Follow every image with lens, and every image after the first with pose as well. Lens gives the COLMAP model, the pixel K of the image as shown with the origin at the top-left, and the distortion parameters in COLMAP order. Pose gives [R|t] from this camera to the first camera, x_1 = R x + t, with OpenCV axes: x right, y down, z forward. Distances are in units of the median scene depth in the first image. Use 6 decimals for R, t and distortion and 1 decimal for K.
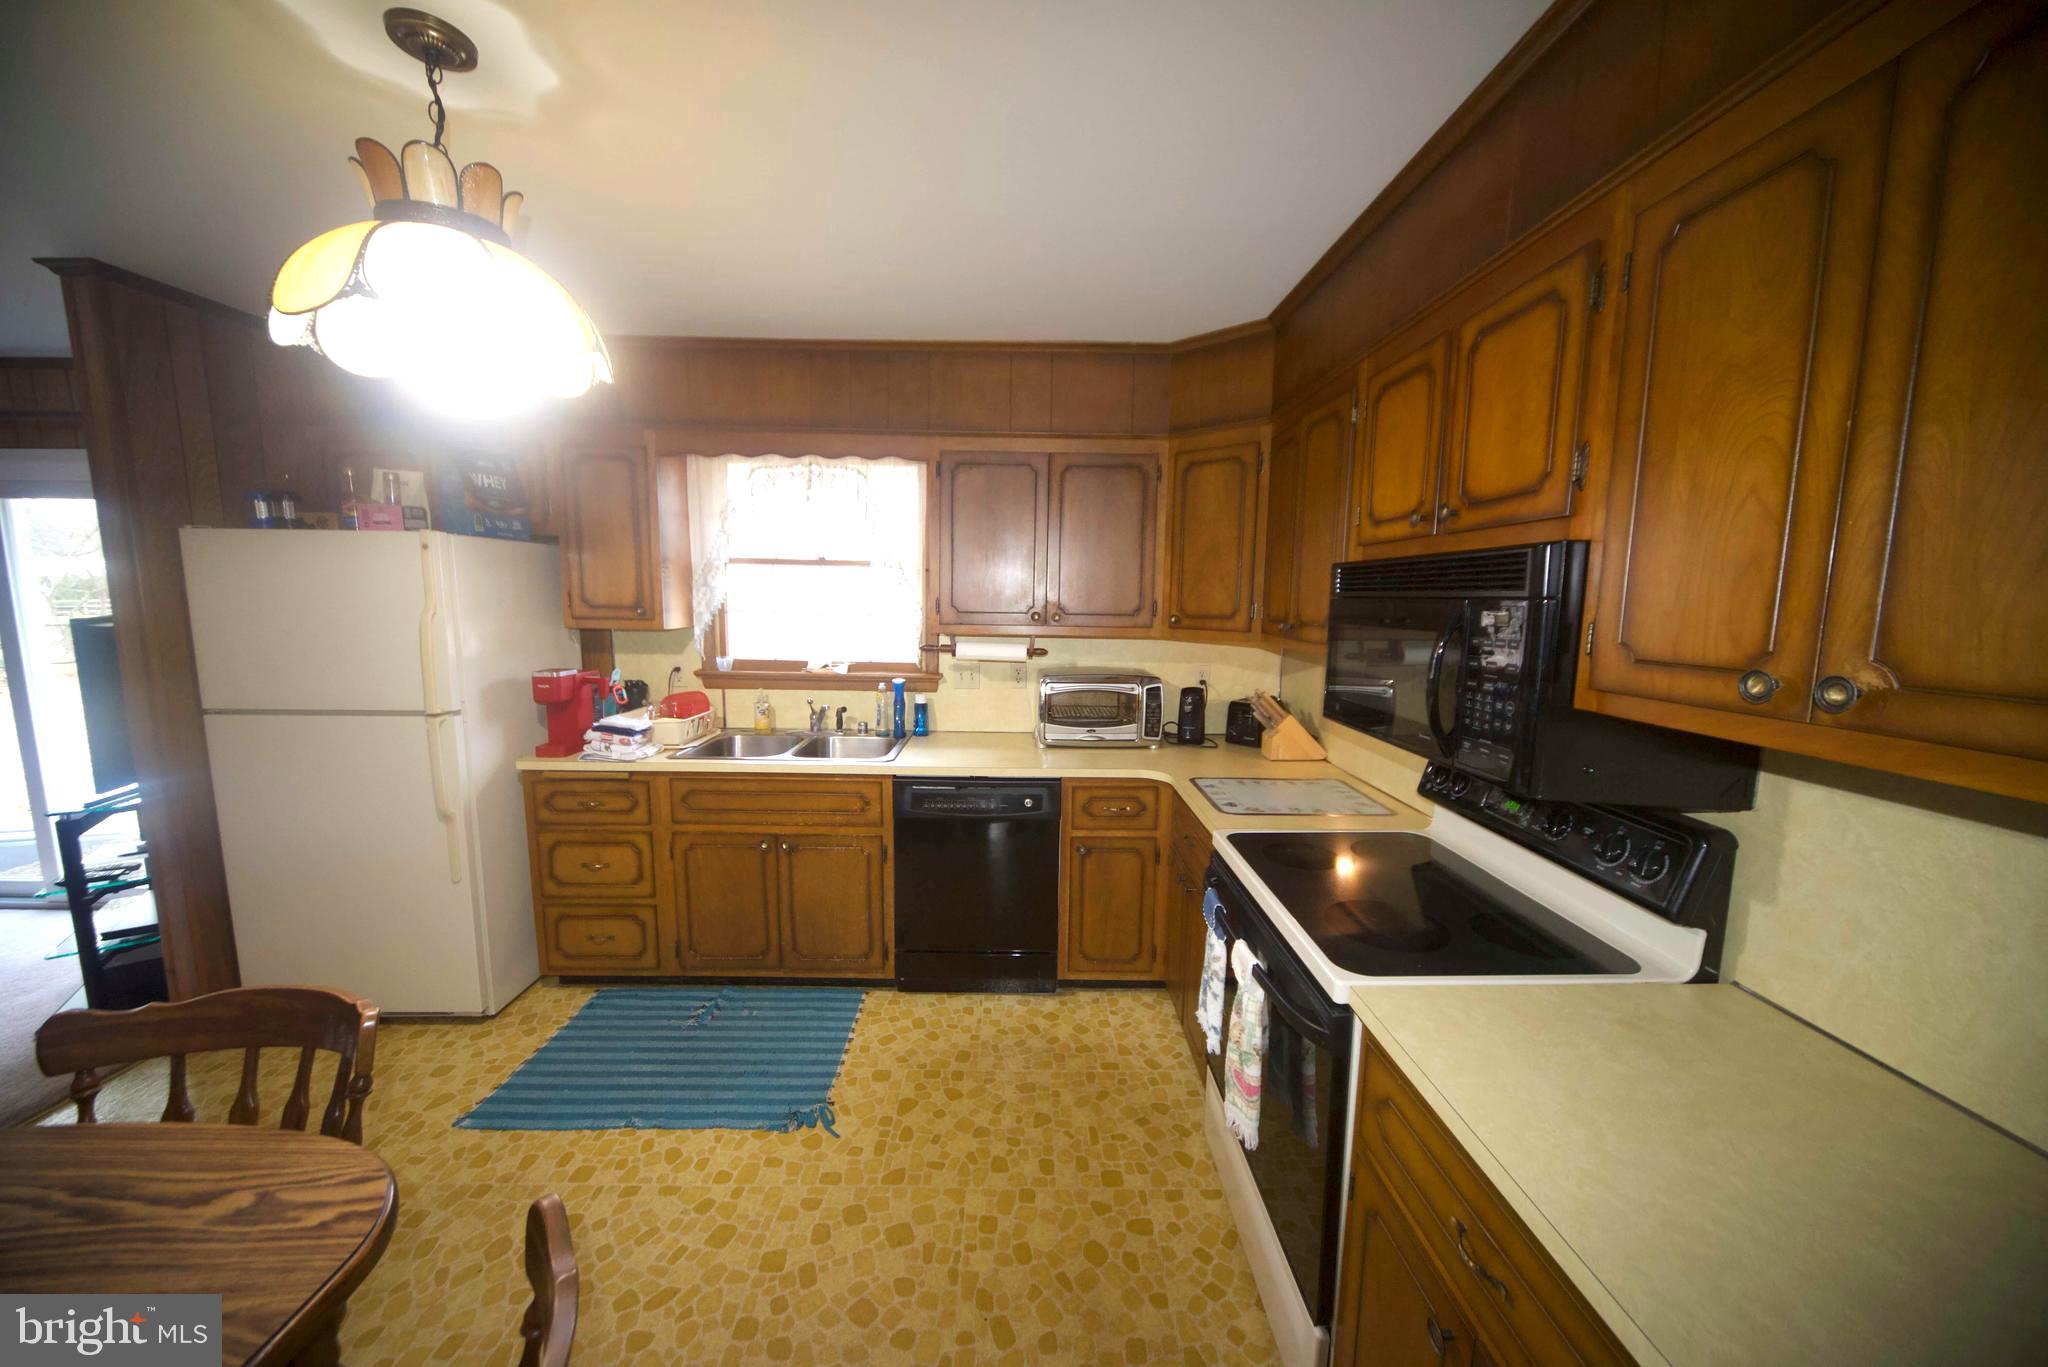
lens RADIAL K [[714.3, 0, 1026.9], [0, 714.3, 682.5], [0, 0, 1]] dist [-0.000610, -0.000437]
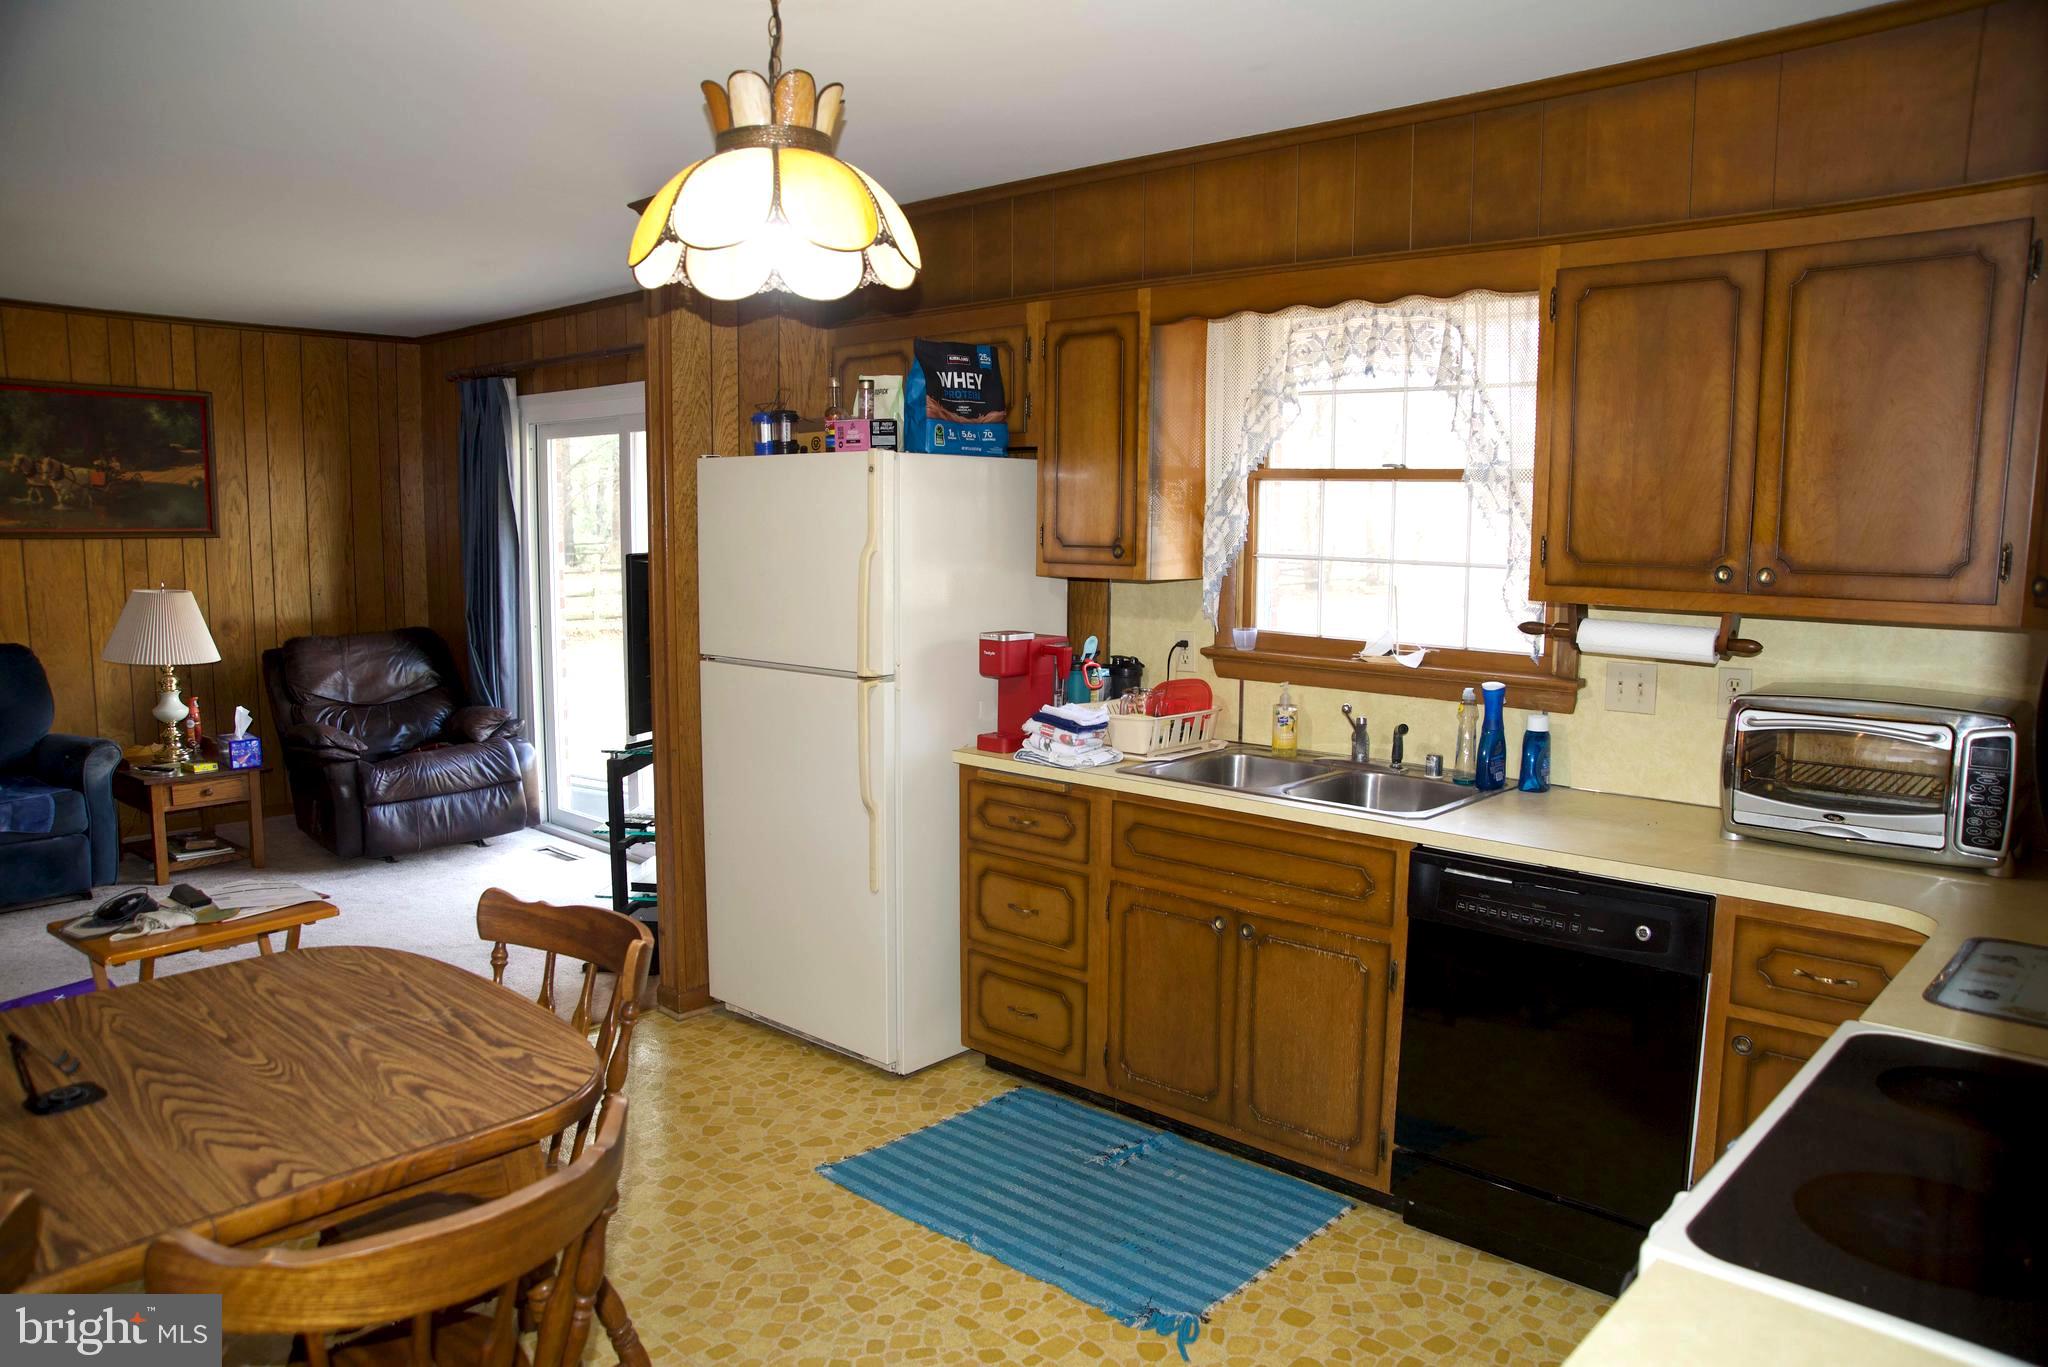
lens RADIAL K [[1410.2, 0, 1026.3], [0, 1410.2, 676.4], [0, 0, 1]] dist [-0.095894, 0.013888]
pose [[0.736061, 0.069390, -0.673349, 0.326946], [-0.081918, 0.996552, 0.013150, 0.006885], [0.671940, 0.045481, 0.739208, -0.043332]]
